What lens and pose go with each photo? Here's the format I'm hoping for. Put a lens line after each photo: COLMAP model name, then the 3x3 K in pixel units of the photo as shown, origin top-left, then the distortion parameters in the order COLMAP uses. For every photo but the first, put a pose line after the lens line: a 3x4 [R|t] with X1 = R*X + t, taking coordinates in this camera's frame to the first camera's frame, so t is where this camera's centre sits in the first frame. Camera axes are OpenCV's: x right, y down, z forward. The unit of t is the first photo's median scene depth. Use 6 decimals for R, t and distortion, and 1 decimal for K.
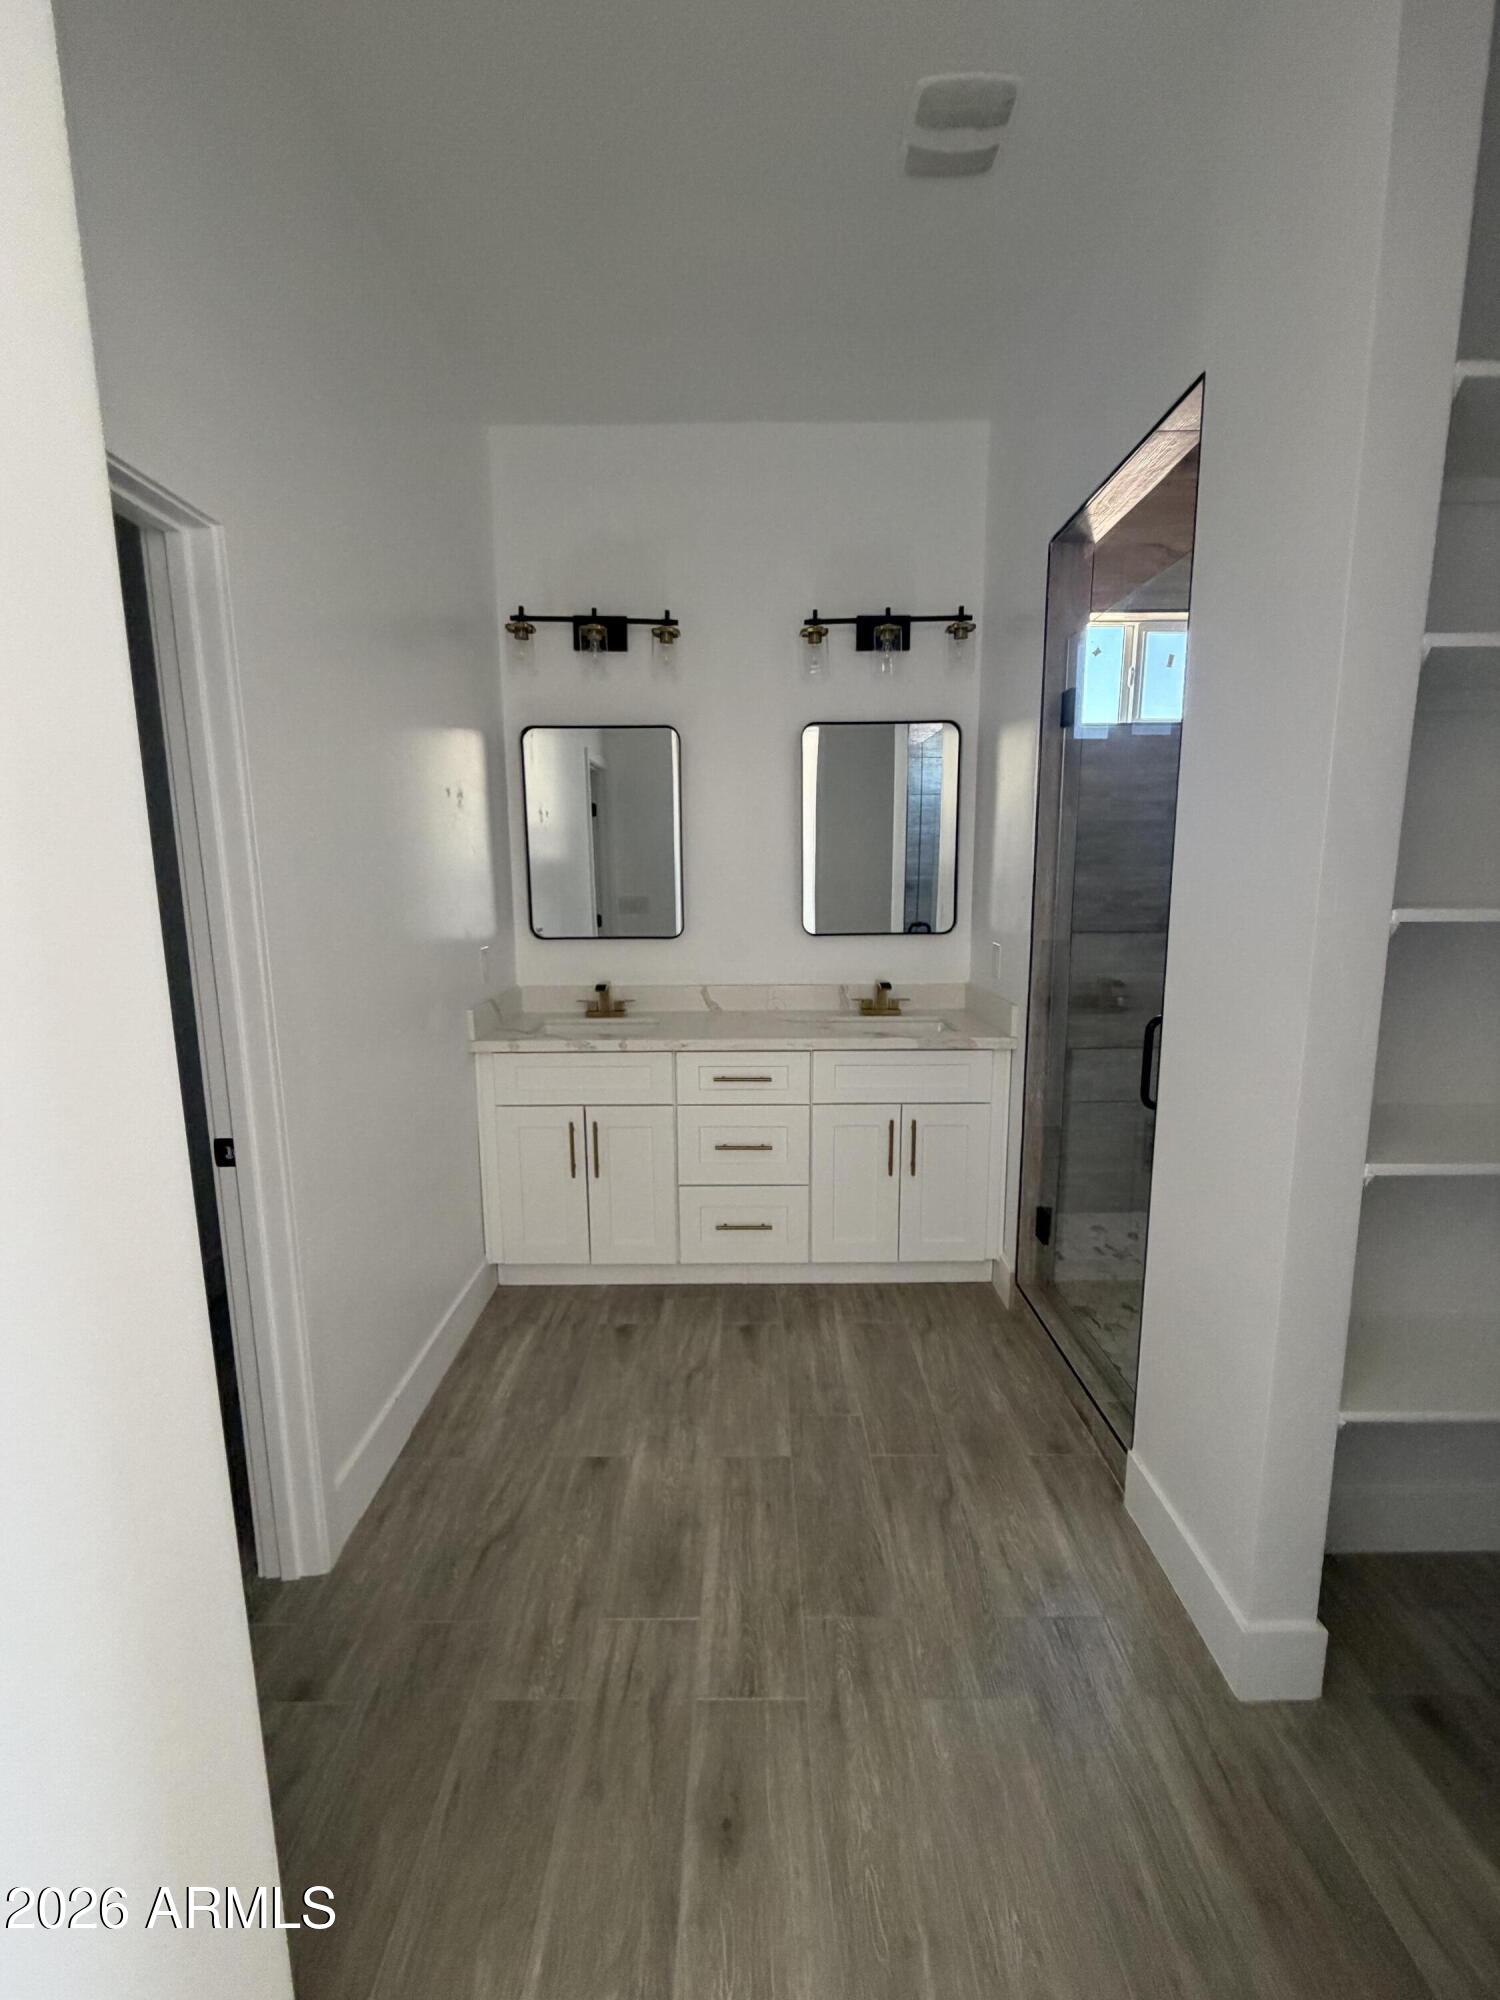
lens RADIAL K [[805.2, 0, 748.7], [0, 805.2, 992.6], [0, 0, 1]] dist [-0.000417, 0.000112]
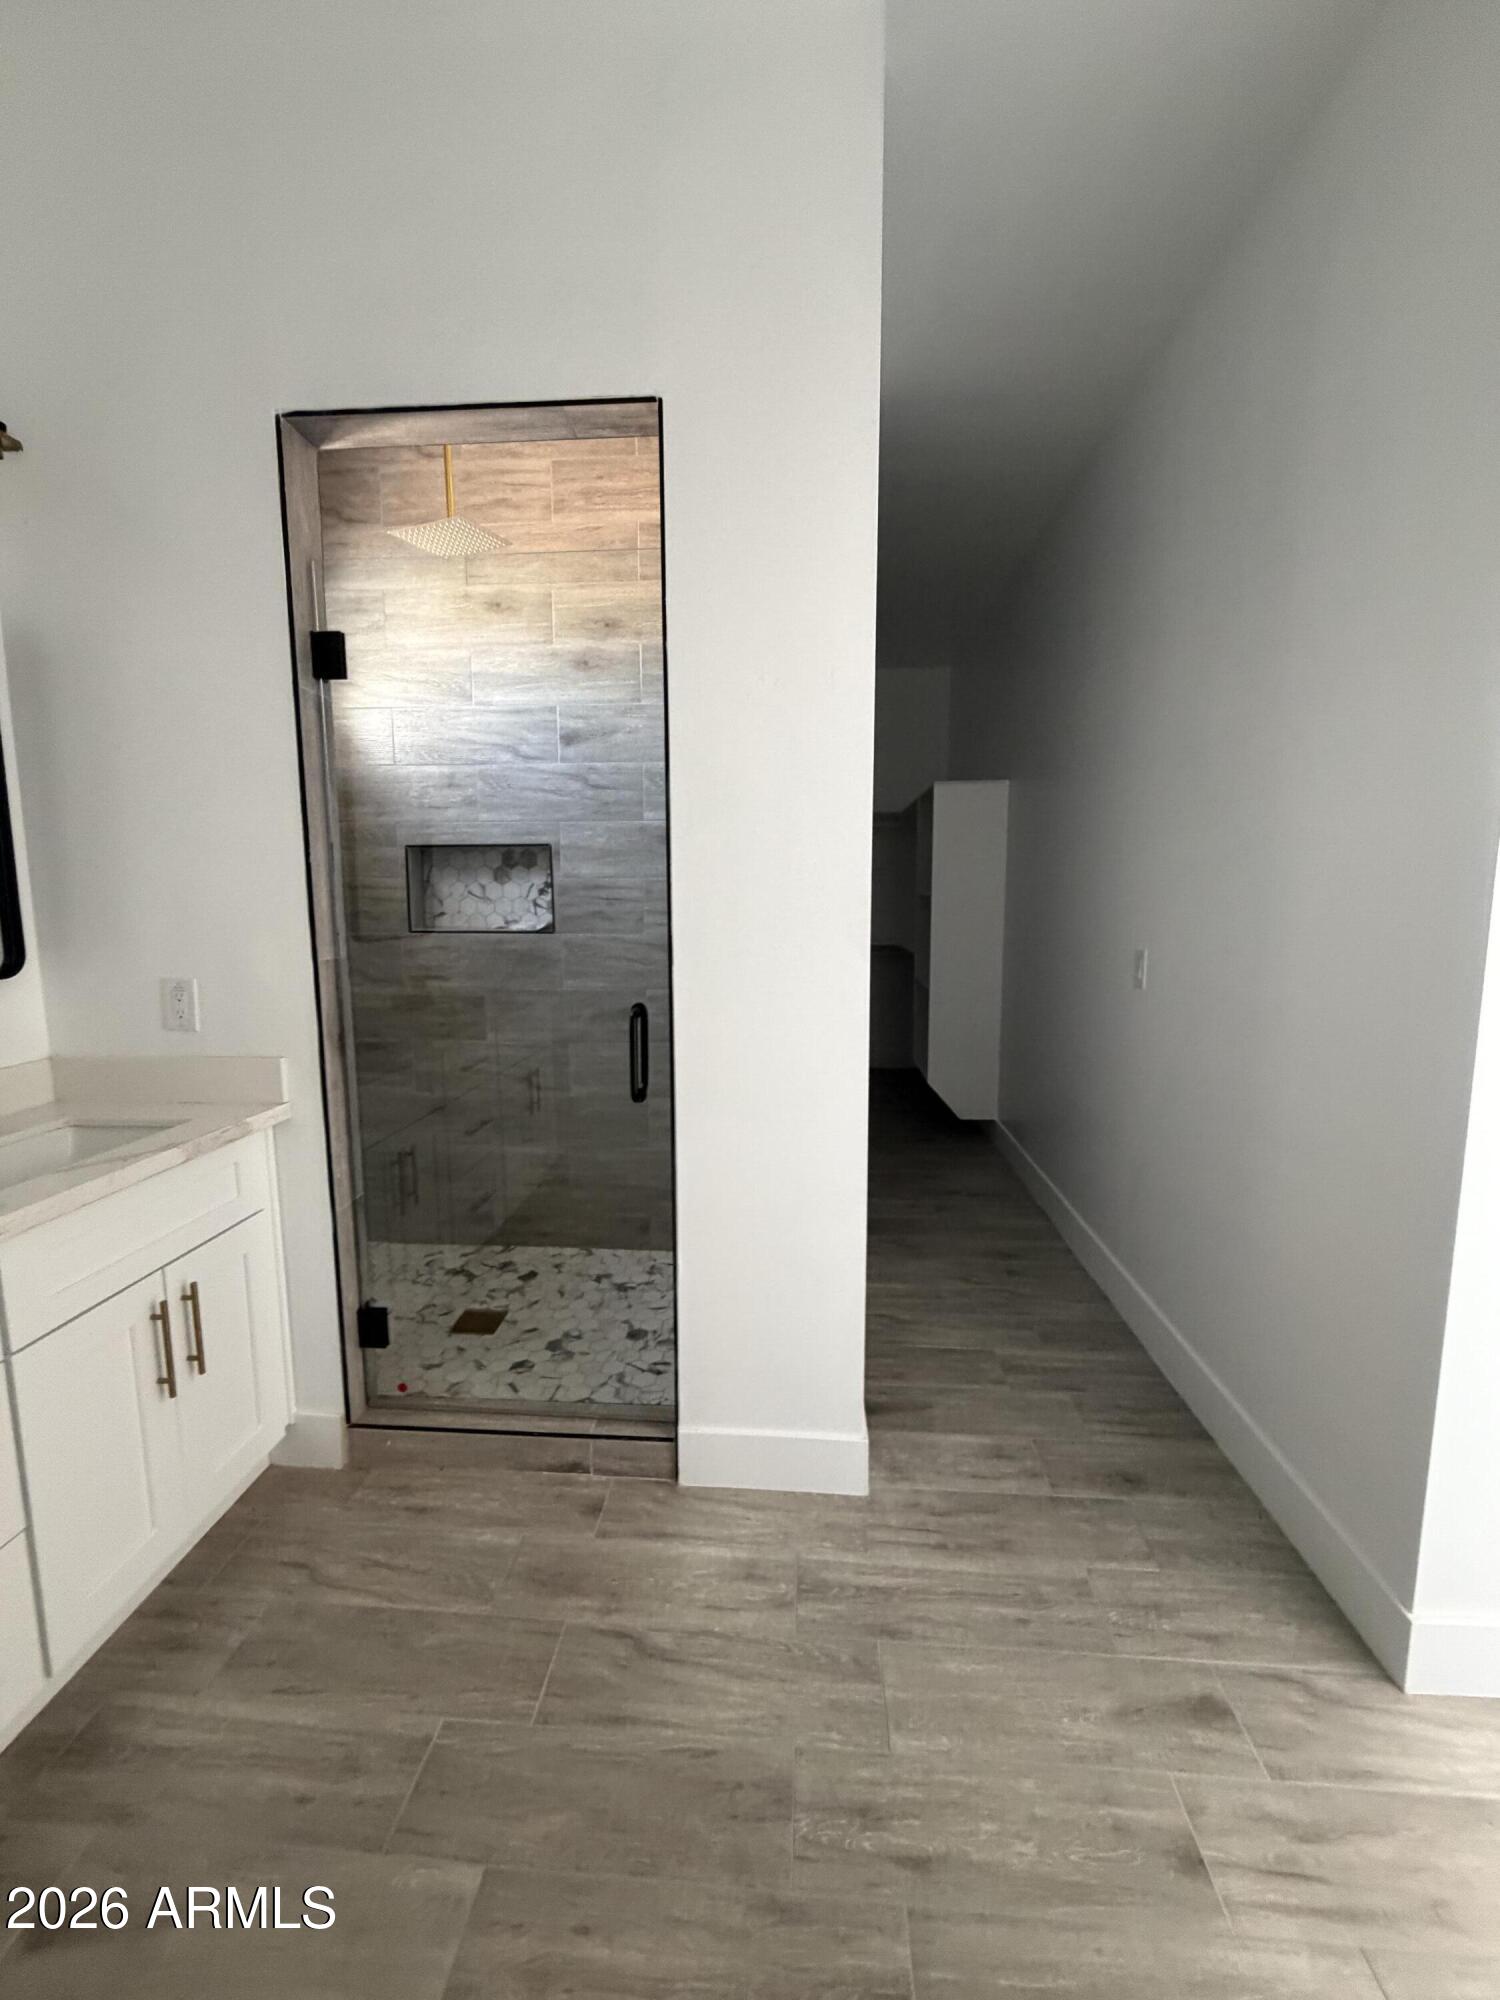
lens RADIAL K [[800.7, 0, 751.9], [0, 800.7, 993.6], [0, 0, 1]] dist [-0.000644, -0.000030]
pose [[0.064932, -0.116711, 0.991041, -0.387727], [0.151213, 0.982819, 0.105836, -0.059780], [-0.986366, 0.142986, 0.081464, 0.617601]]
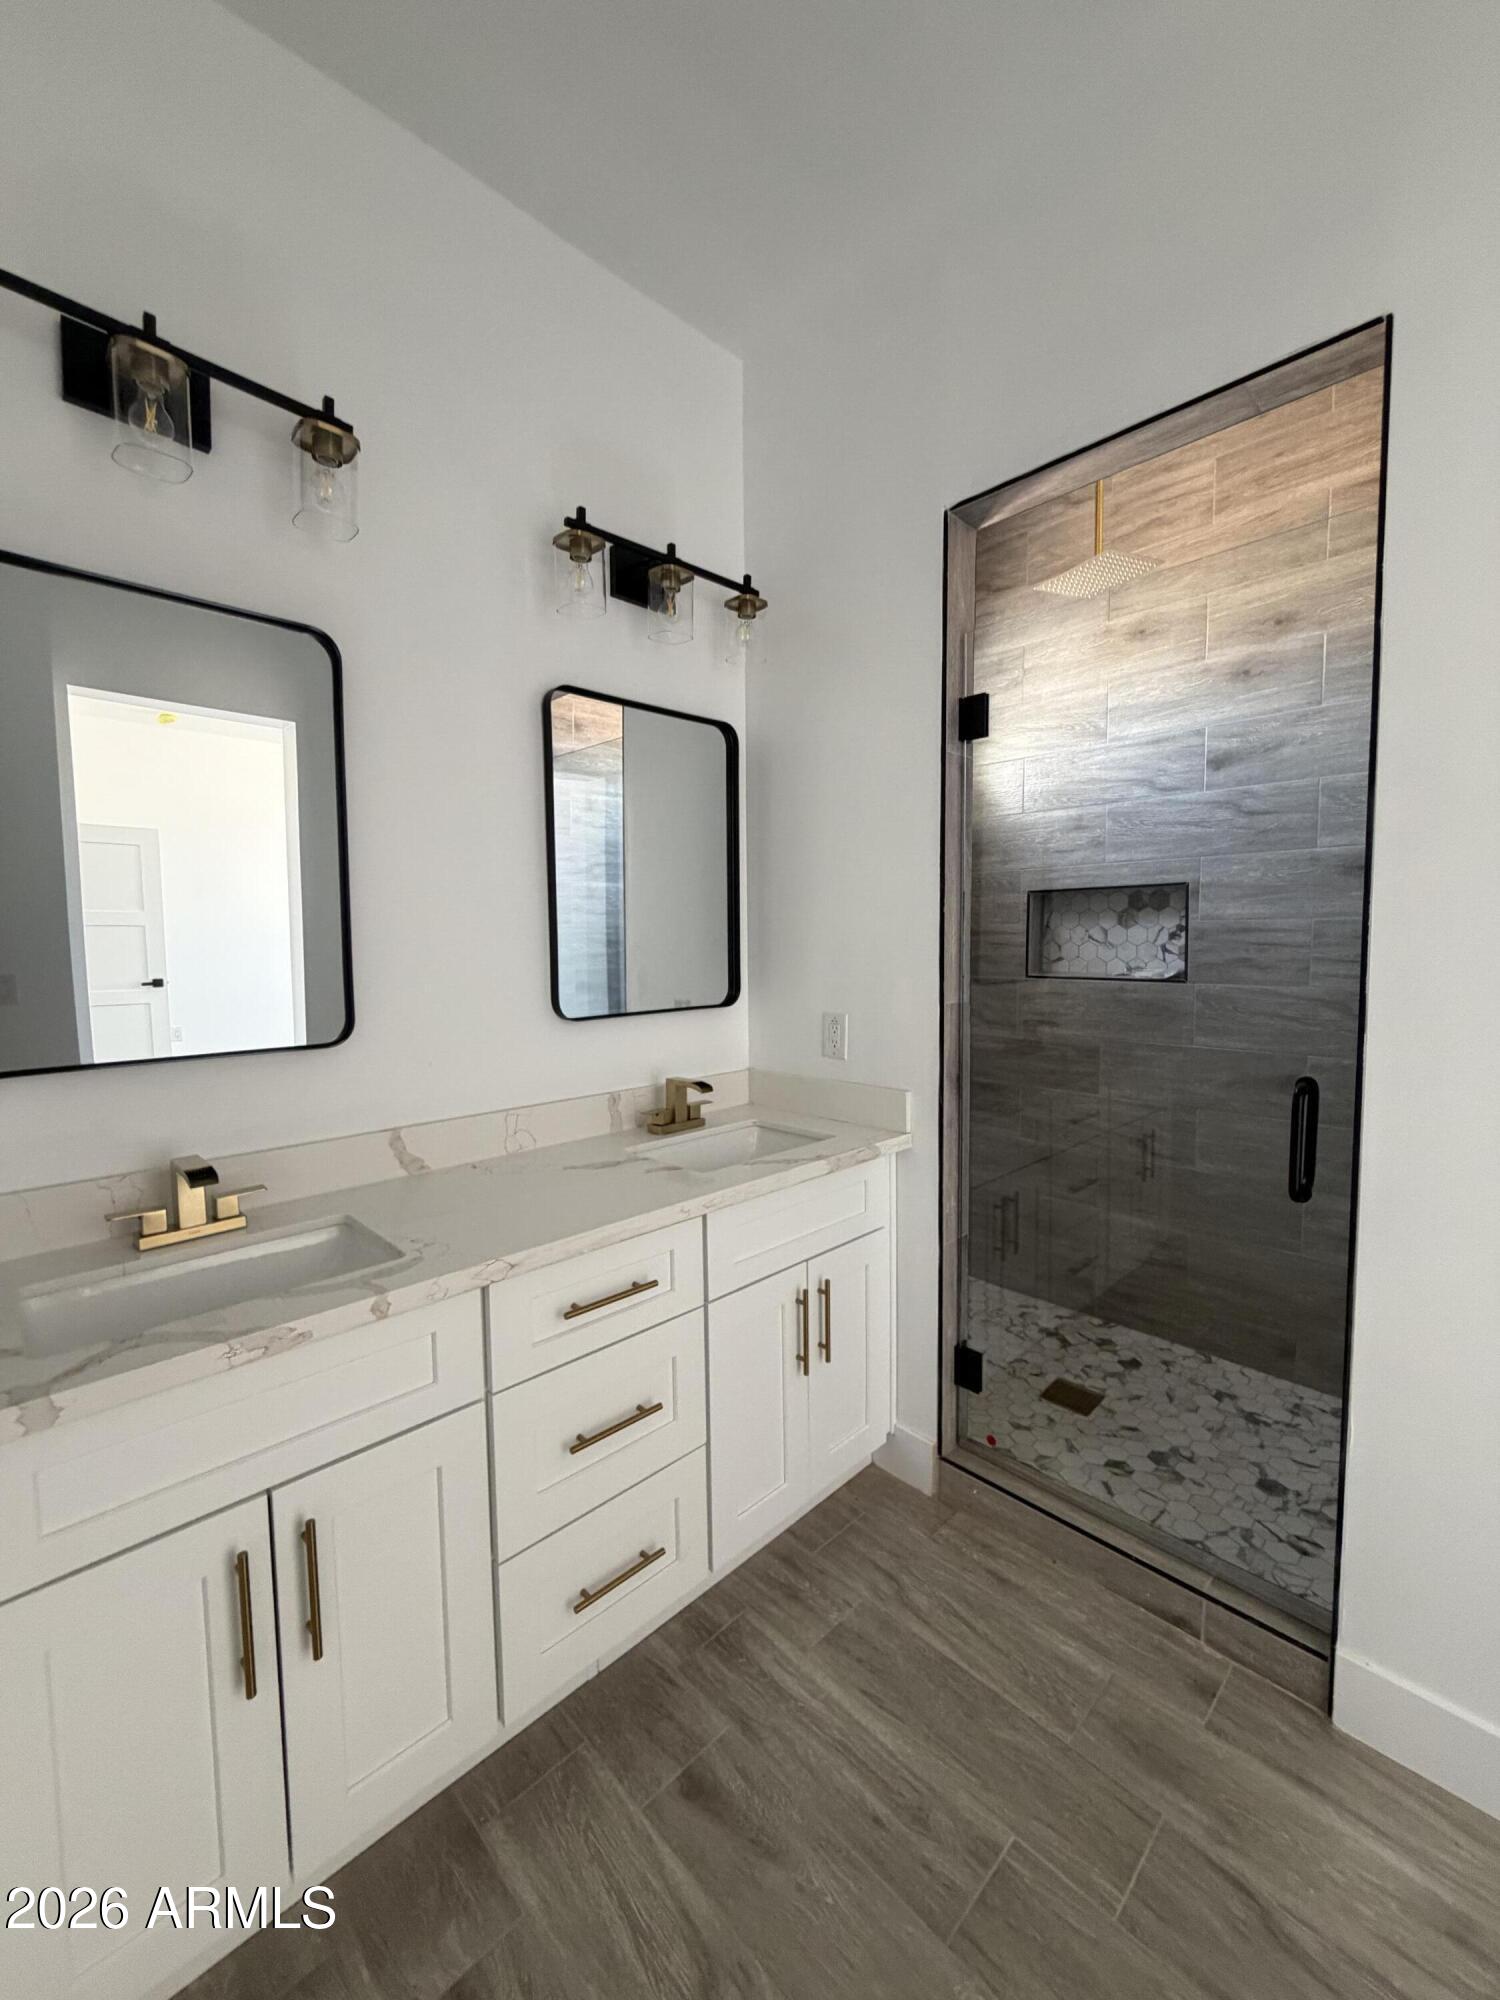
lens RADIAL K [[805.2, 0, 748.7], [0, 805.2, 992.6], [0, 0, 1]] dist [-0.000417, 0.000112]
pose [[0.712512, -0.045832, 0.700161, -0.363400], [0.109122, 0.992961, -0.046049, -0.068490], [-0.693123, 0.109214, 0.712498, 0.640829]]
